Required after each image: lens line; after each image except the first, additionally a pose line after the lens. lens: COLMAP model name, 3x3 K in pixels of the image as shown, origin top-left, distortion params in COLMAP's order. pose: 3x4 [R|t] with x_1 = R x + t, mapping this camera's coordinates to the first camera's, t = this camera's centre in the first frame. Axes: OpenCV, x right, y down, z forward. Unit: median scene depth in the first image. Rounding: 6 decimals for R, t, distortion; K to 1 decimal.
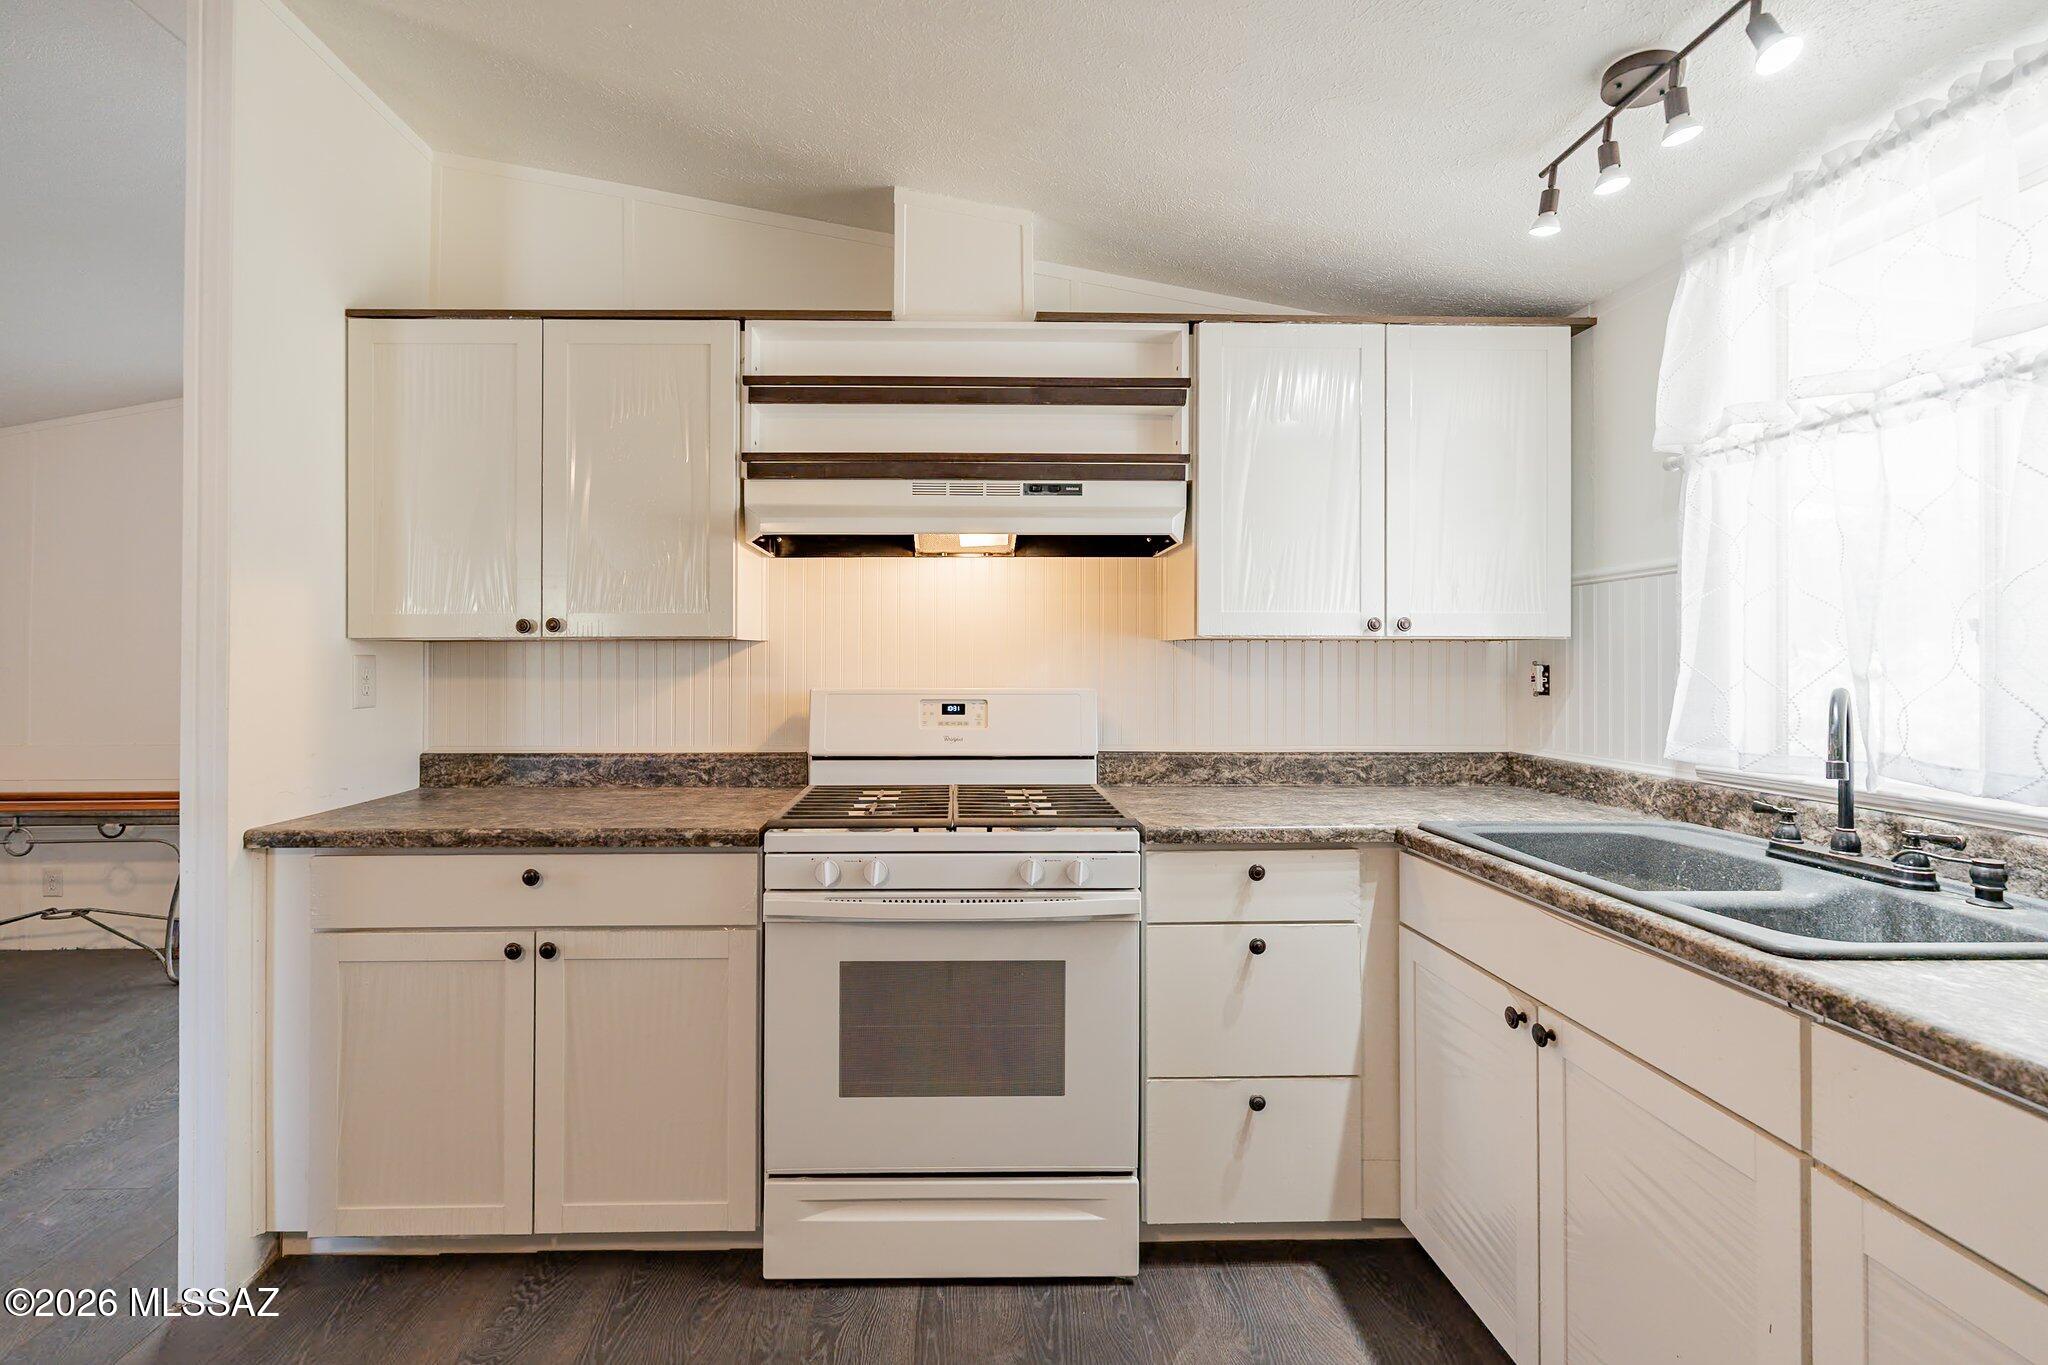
lens RADIAL K [[894.3, 0, 974.5], [0, 894.3, 652.5], [0, 0, 1]] dist [-0.003691, 0.001282]
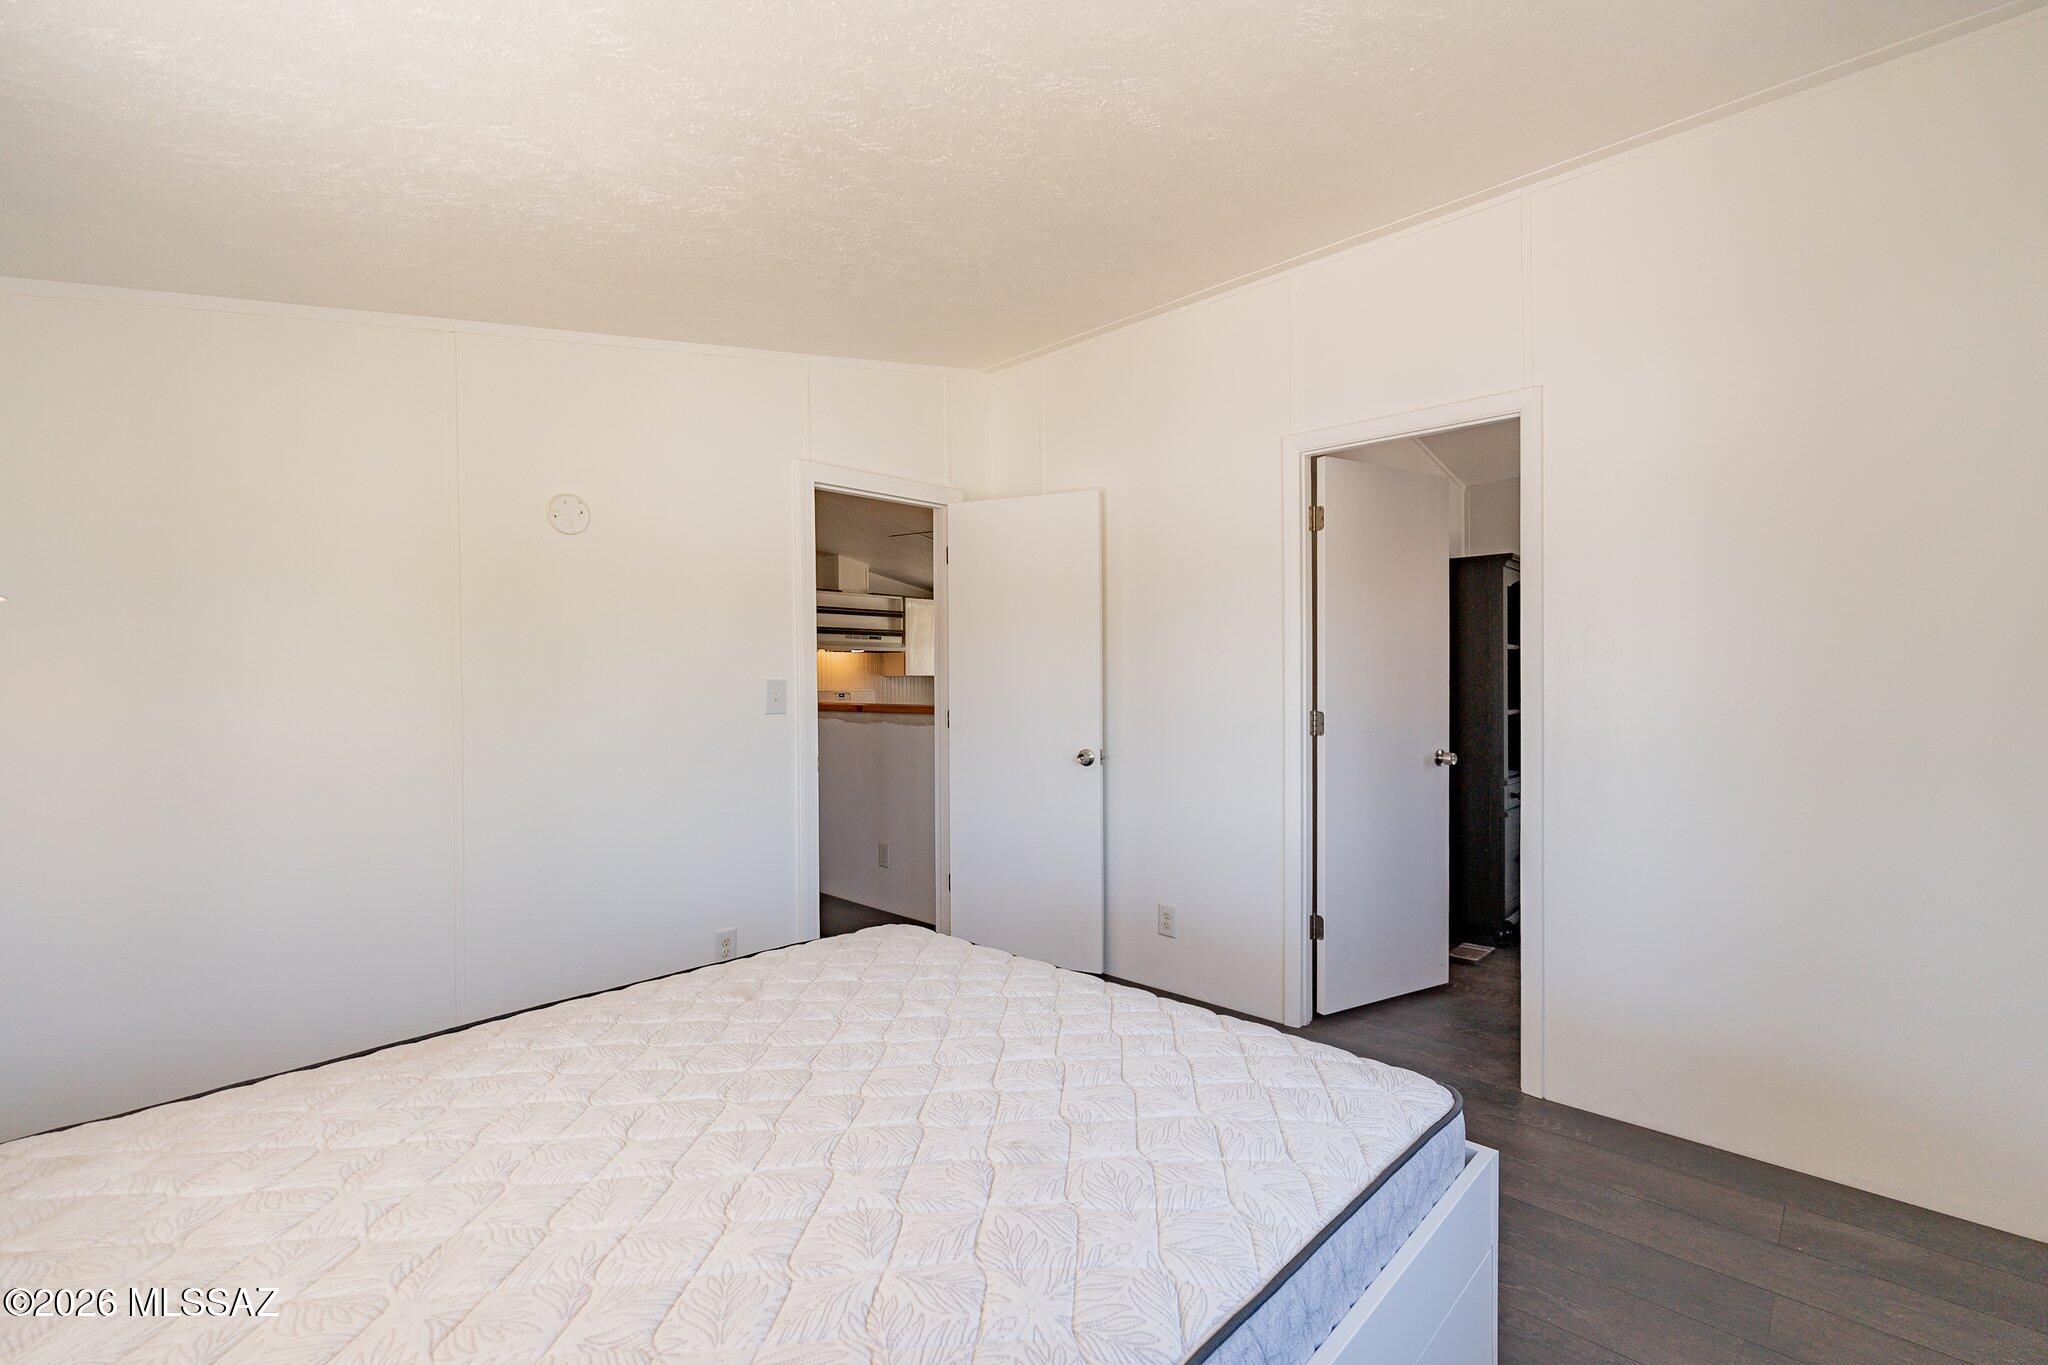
lens RADIAL K [[894.3, 0, 1006.3], [0, 894.3, 677.0], [0, 0, 1]] dist [-0.003691, 0.001282]
pose [[0.712796, 0.005461, 0.701350, -2.462853], [-0.009961, 0.999948, 0.002338, -0.028888], [-0.701301, -0.008653, 0.712813, -2.397597]]
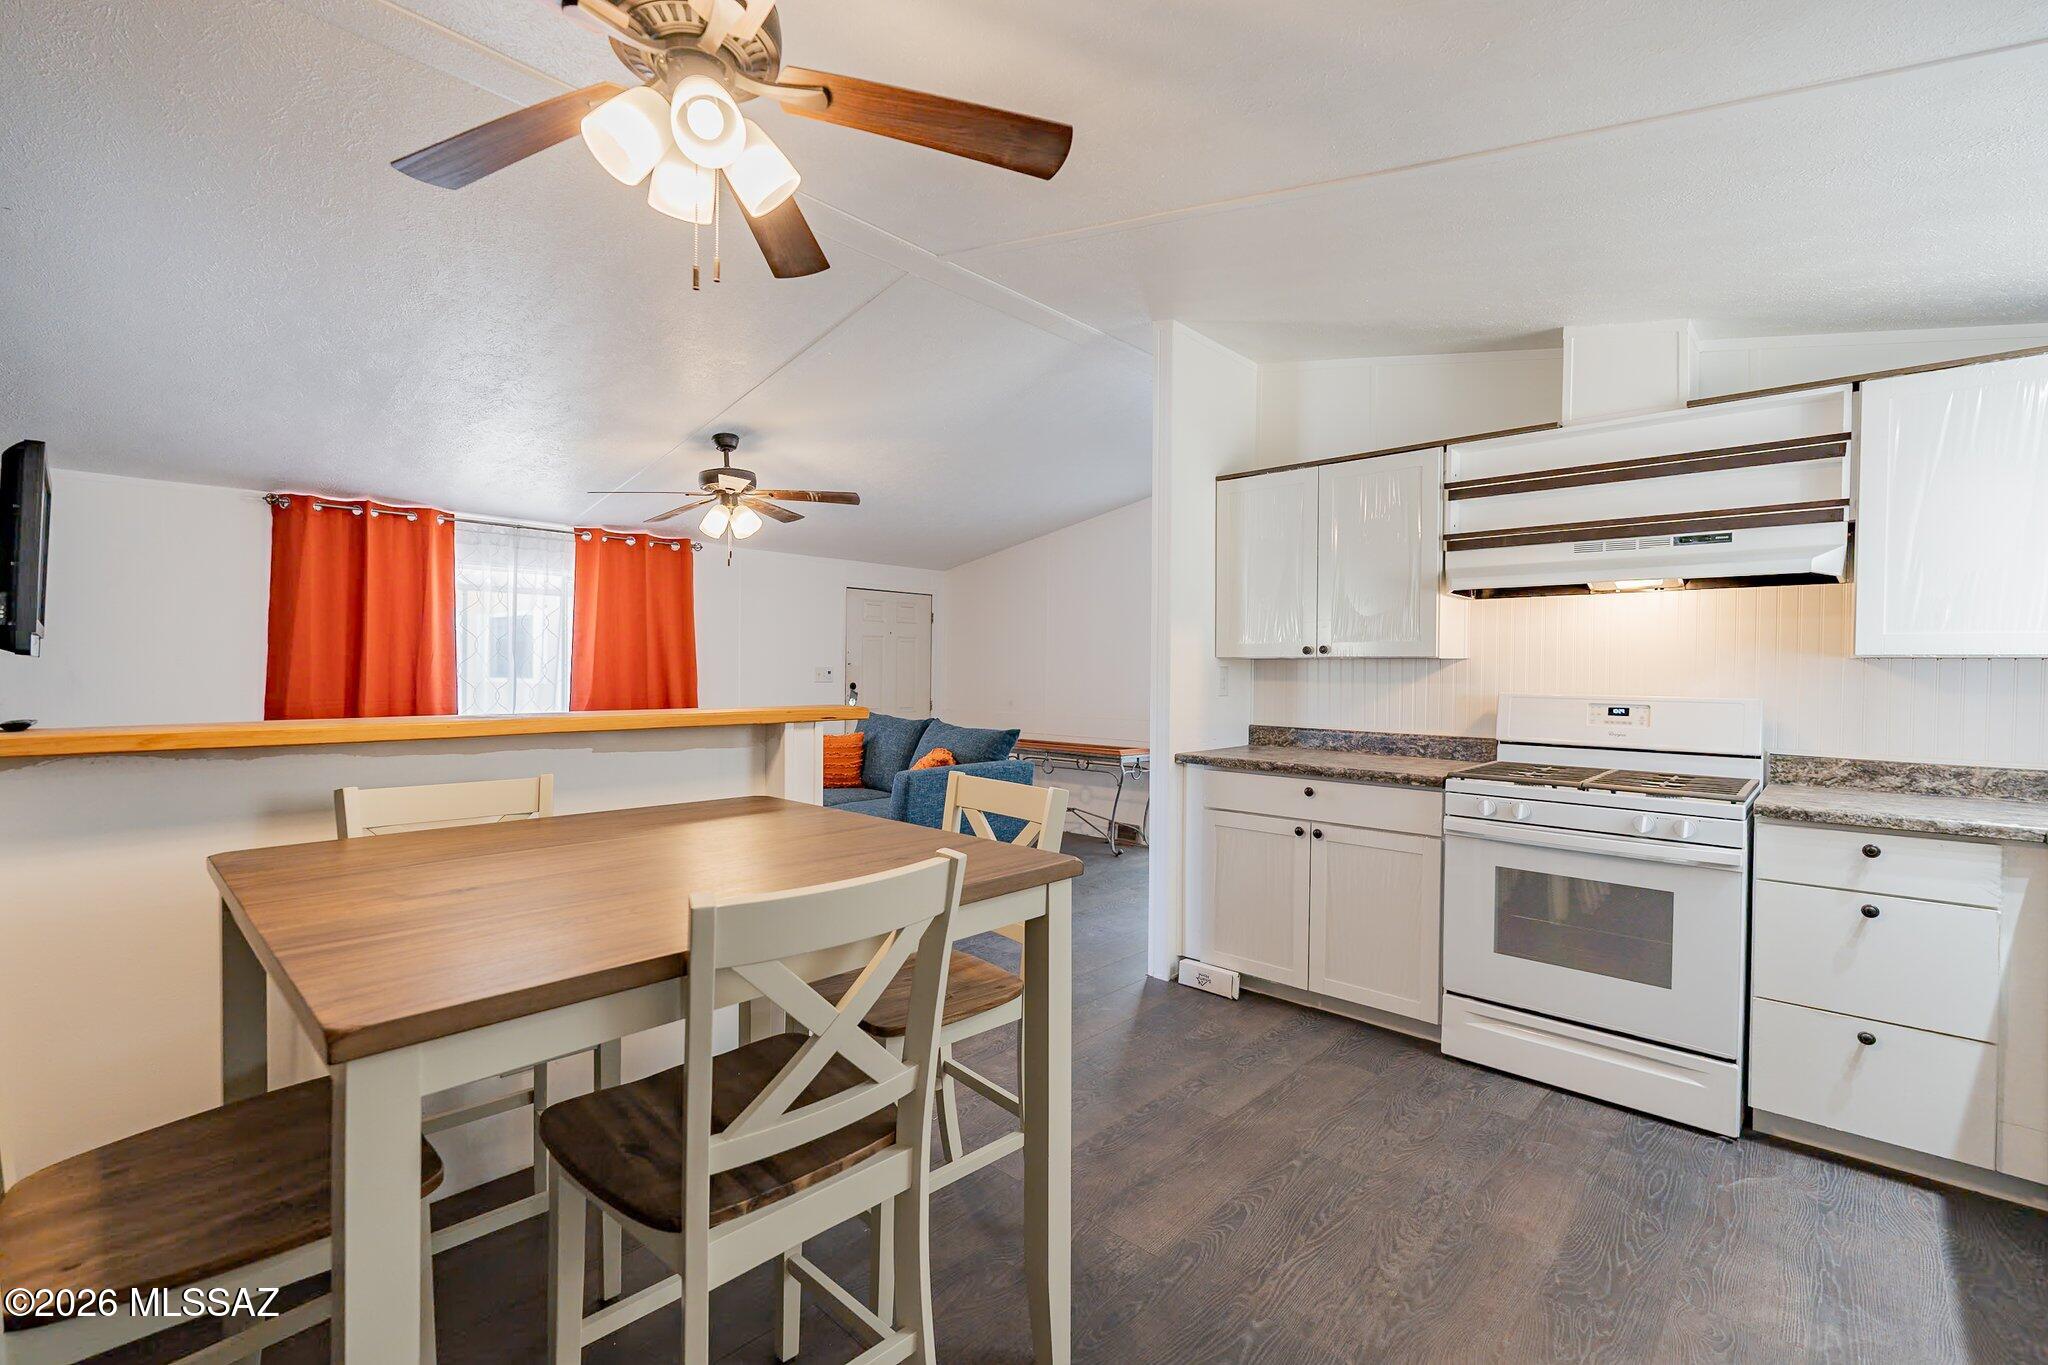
lens RADIAL K [[894.3, 0, 1021.1], [0, 894.3, 677.3], [0, 0, 1]] dist [-0.003691, 0.001282]
pose [[0.716136, 0.014756, -0.697805, 0.308371], [-0.004020, 0.999847, 0.017017, -0.005515], [0.697949, -0.009381, 0.716086, -0.627162]]
